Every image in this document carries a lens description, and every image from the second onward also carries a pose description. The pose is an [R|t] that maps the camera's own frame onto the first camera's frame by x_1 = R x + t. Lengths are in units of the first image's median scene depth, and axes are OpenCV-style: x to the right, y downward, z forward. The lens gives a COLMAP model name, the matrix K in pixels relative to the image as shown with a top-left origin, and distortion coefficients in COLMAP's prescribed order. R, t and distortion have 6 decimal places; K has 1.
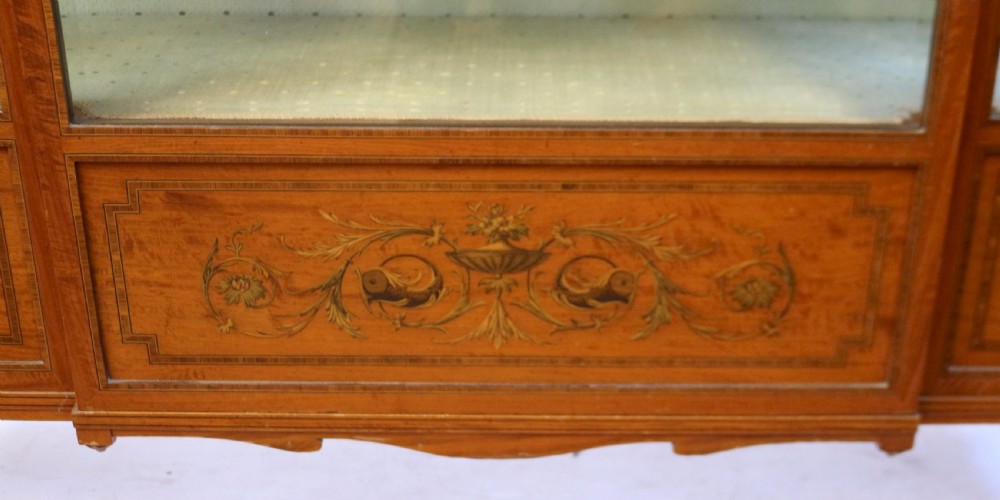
lens RADIAL K [[1435.4, 0, 511.6], [0, 1435.4, 283.8], [0, 0, 1]] dist [-0.072711, 0.052105]
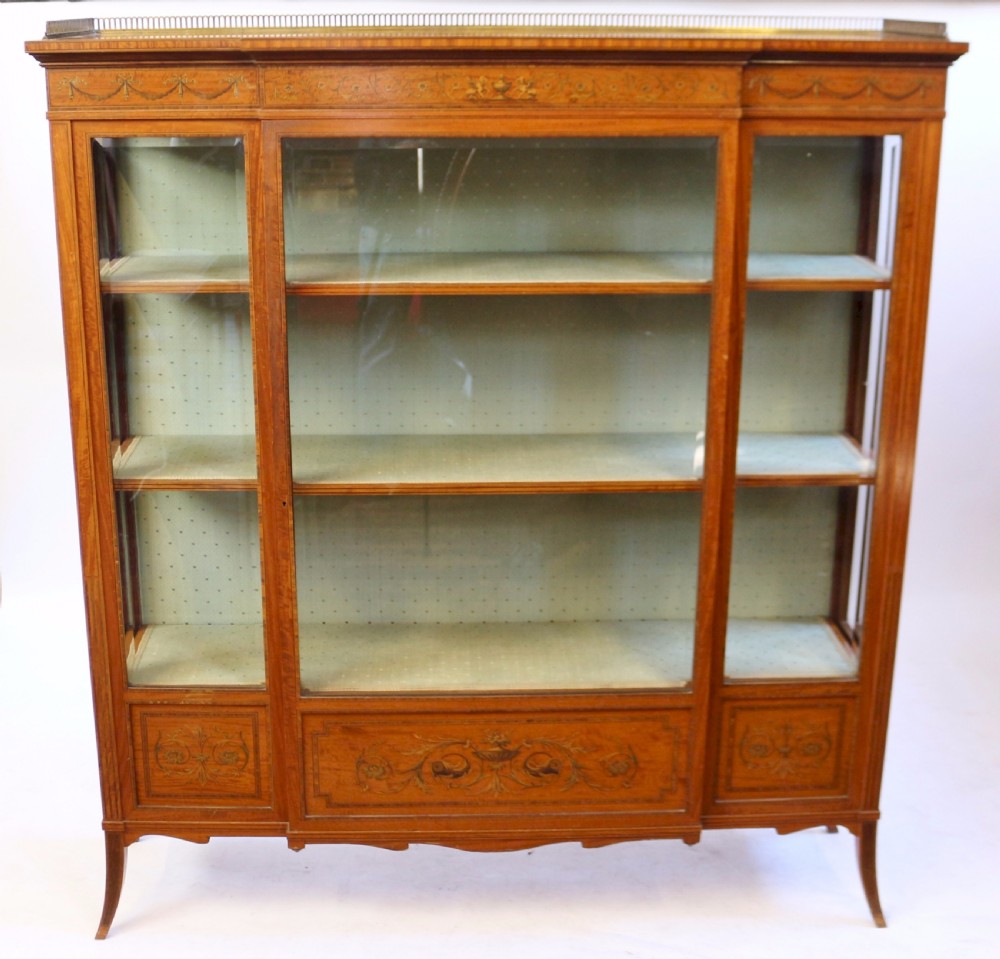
lens RADIAL K [[1432.4, 0, 459.8], [0, 1432.4, 411.6], [0, 0, 1]] dist [-0.133274, 0.024076]
pose [[0.999572, -0.011109, 0.027067, -0.113434], [0.016373, 0.979083, -0.202801, -0.087650], [-0.024248, 0.203158, 0.978846, -1.139333]]
